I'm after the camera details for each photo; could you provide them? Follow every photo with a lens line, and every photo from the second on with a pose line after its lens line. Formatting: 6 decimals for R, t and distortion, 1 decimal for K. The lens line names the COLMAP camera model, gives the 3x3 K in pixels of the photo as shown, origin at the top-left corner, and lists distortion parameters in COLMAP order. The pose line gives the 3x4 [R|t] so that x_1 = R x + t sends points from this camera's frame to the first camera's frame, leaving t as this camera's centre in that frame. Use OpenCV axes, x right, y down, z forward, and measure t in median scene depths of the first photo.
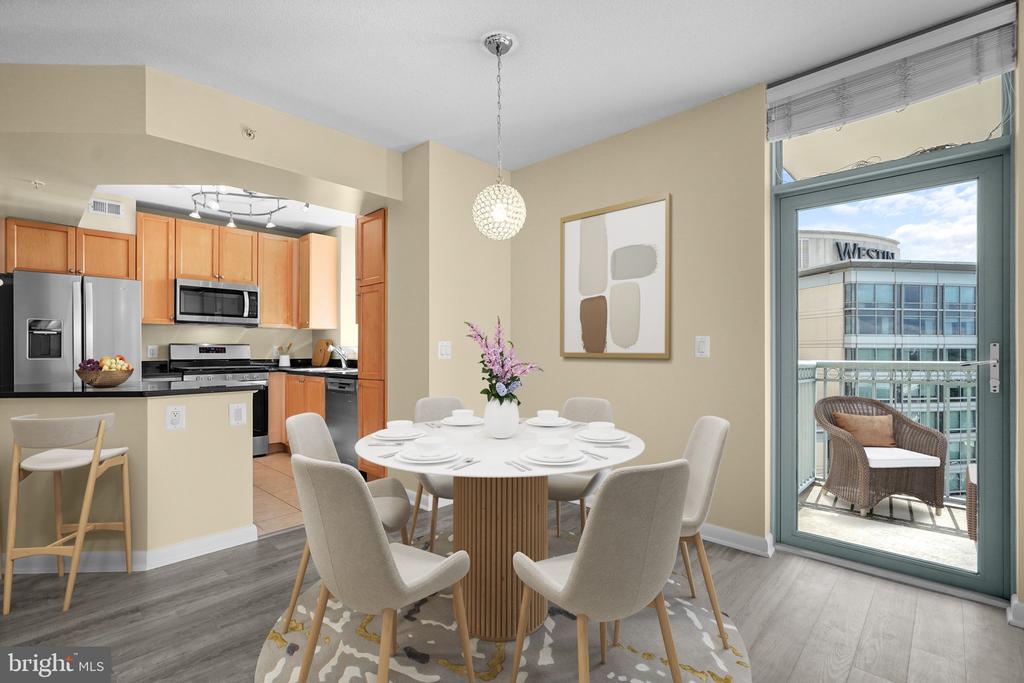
lens RADIAL K [[467.3, 0, 510.6], [0, 467.3, 350.3], [0, 0, 1]] dist [-0.002029, 0.000021]
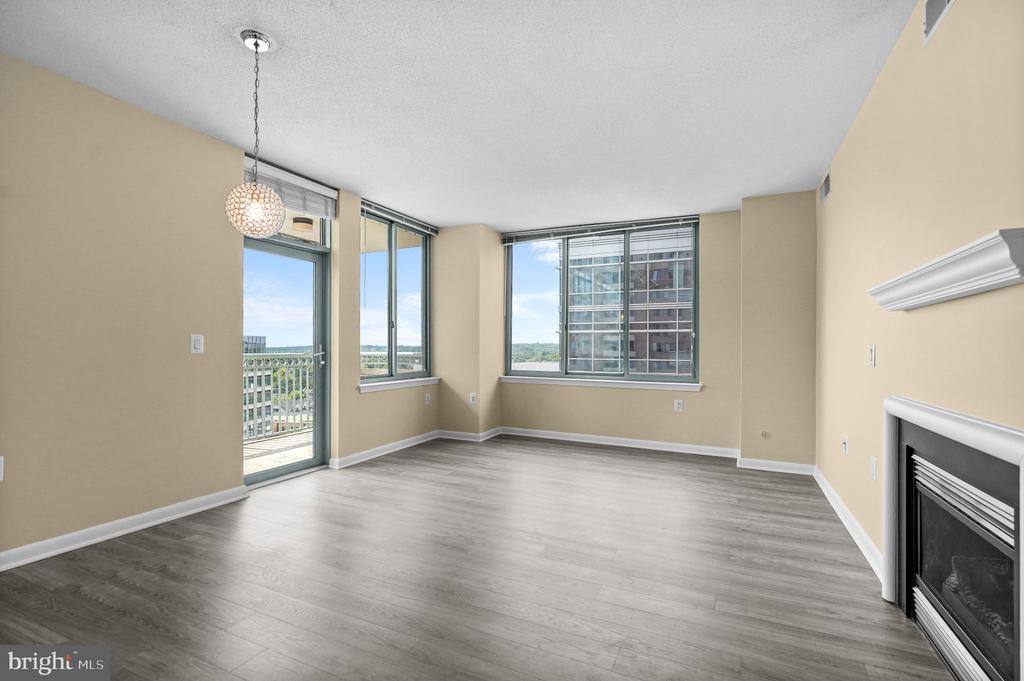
lens RADIAL K [[474.8, 0, 507.8], [0, 474.8, 344.2], [0, 0, 1]] dist [-0.002149, 0.000867]
pose [[-0.307662, 0.002853, 0.951491, -0.550020], [-0.001979, 0.999991, -0.003638, -0.002718], [-0.951494, -0.003002, -0.307654, 0.378071]]
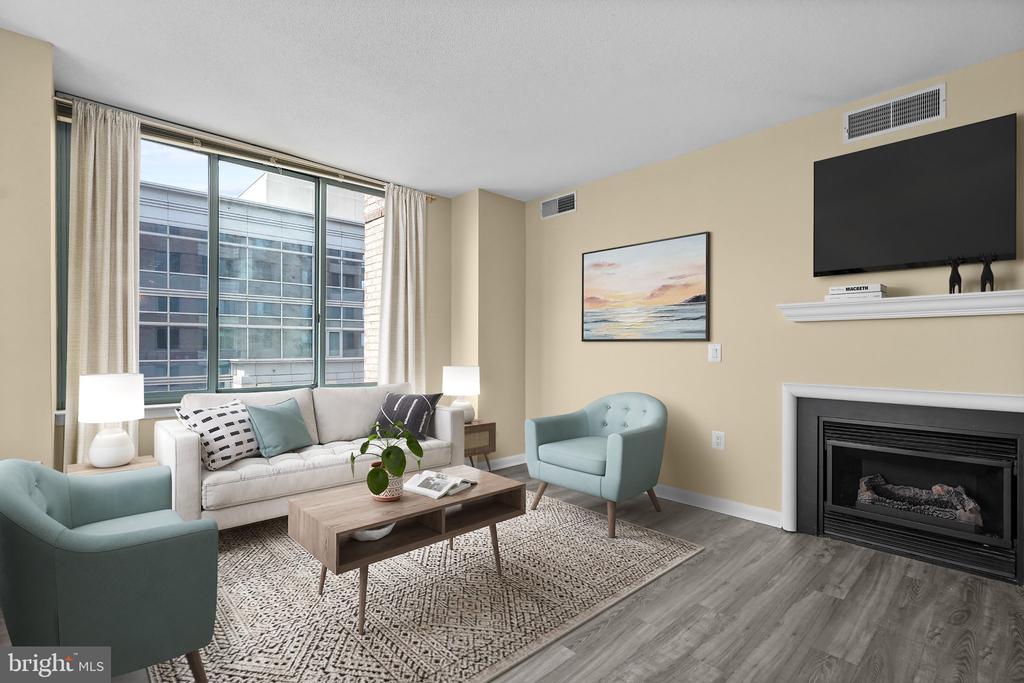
lens RADIAL K [[473.0, 0, 511.0], [0, 473.0, 356.6], [0, 0, 1]] dist [-0.001084, -0.000023]
pose [[-0.998036, -0.003373, 0.062551, 0.104766], [-0.002000, 0.999756, 0.022012, -0.003916], [-0.062610, 0.021844, -0.997799, 0.532419]]
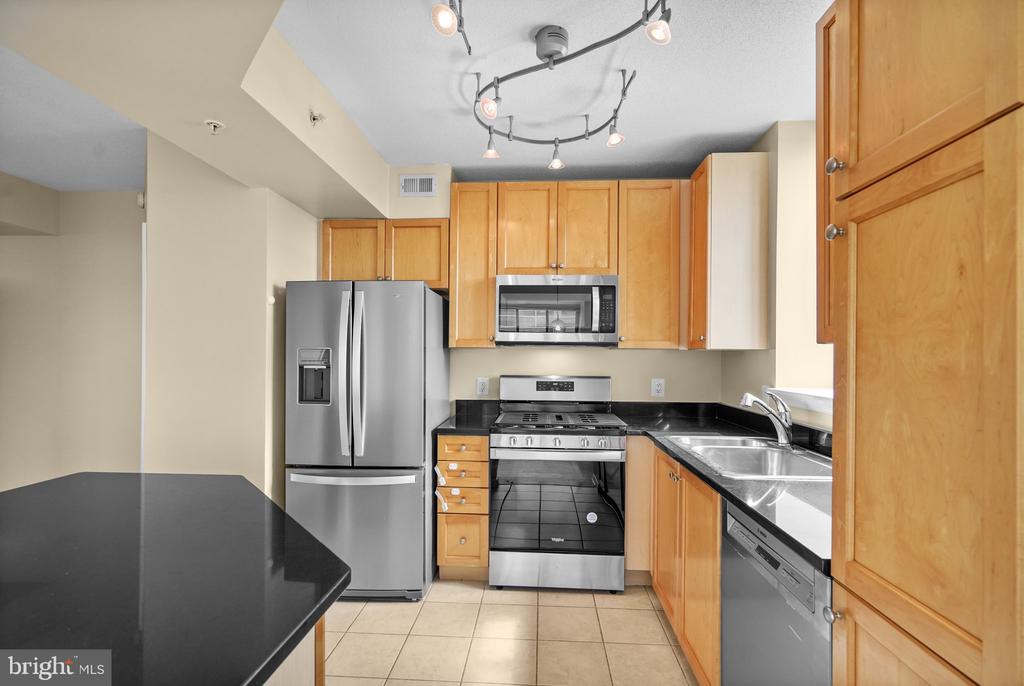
lens RADIAL K [[470.7, 0, 514.5], [0, 470.7, 350.6], [0, 0, 1]] dist [-0.001482, 0.000087]
pose [[0.647639, -0.004264, -0.761936, -0.211213], [-0.006765, 0.999913, -0.011346, -0.044383], [0.761917, 0.012502, 0.647553, 0.602081]]
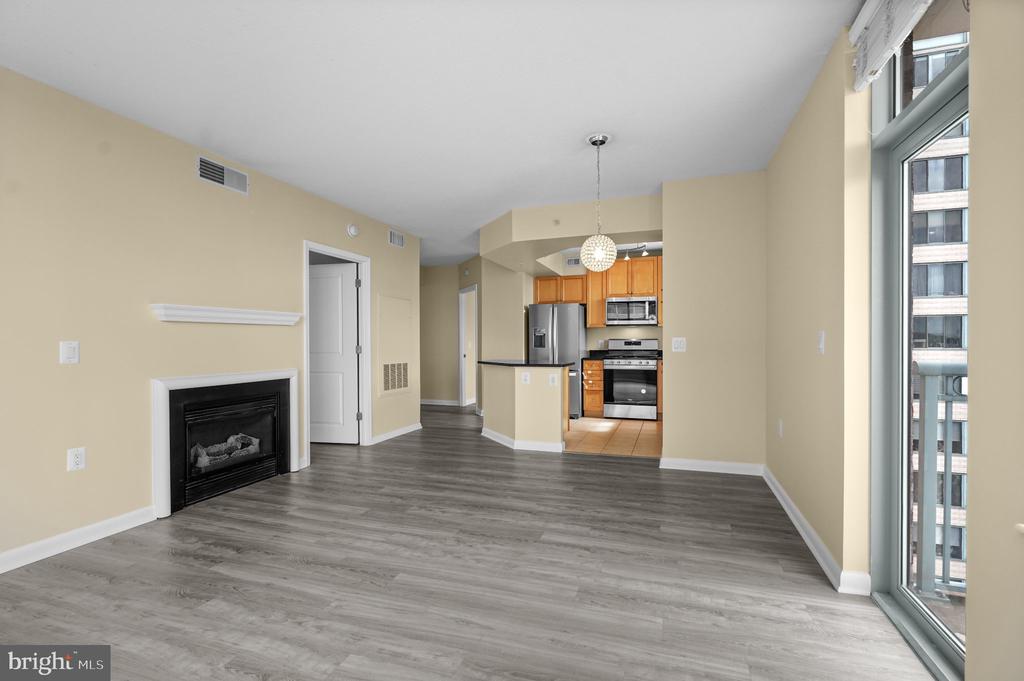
lens RADIAL K [[467.4, 0, 512.4], [0, 467.4, 345.9], [0, 0, 1]] dist [-0.002560, 0.000352]
pose [[0.416090, 0.005176, -0.909309, 0.577063], [0.003203, 0.999969, 0.007158, -0.004476], [0.909318, -0.005891, 0.416061, 0.061317]]
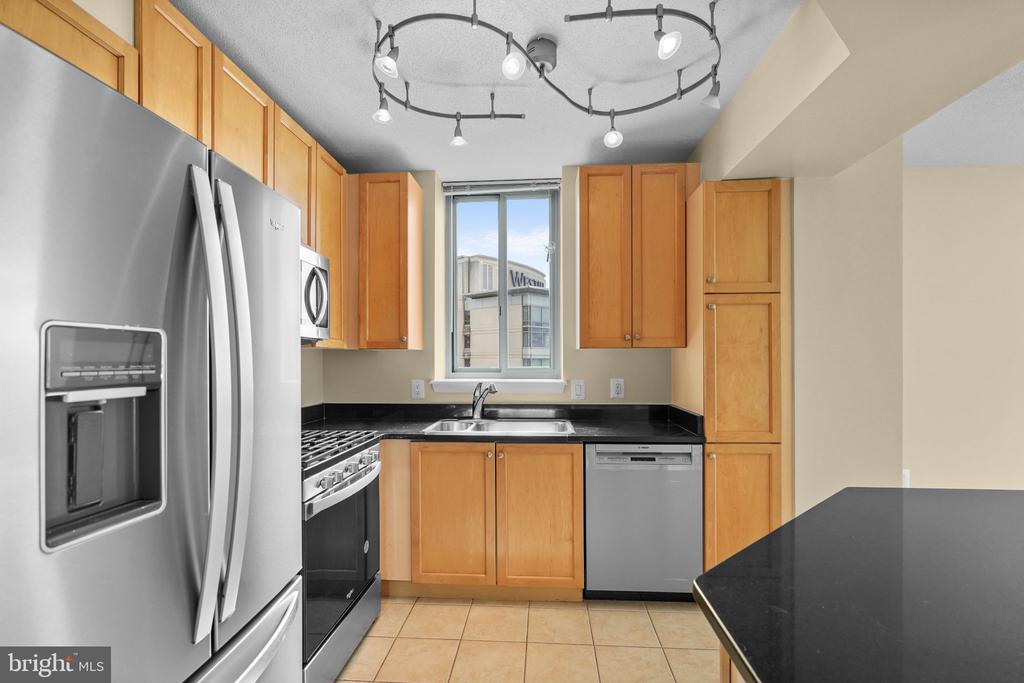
lens RADIAL K [[473.0, 0, 511.0], [0, 473.0, 356.6], [0, 0, 1]] dist [-0.001084, -0.000023]
pose [[0.773680, 0.001394, 0.633575, -0.770880], [0.001408, 0.999991, -0.003919, -0.041698], [-0.633575, 0.003924, 0.773672, 0.575524]]
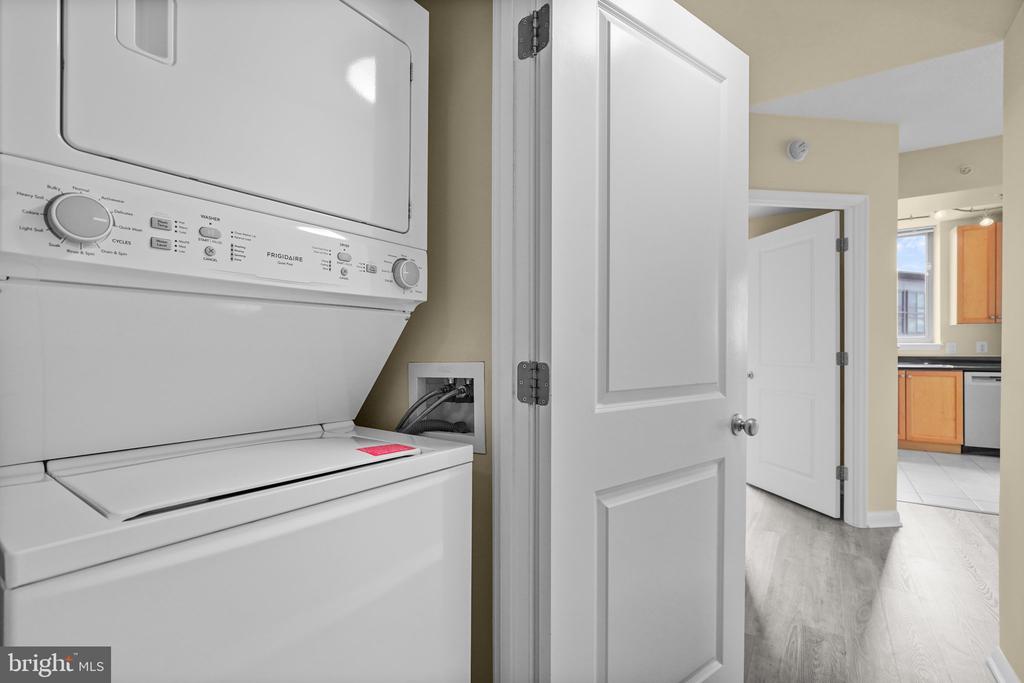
lens RADIAL K [[467.4, 0, 512.4], [0, 467.4, 346.9], [0, 0, 1]] dist [-0.002560, 0.000352]
pose [[0.985454, -0.000996, 0.169938, -1.517911], [0.000564, 0.999996, 0.002587, -0.005101], [-0.169940, -0.002454, 0.985451, 0.094147]]
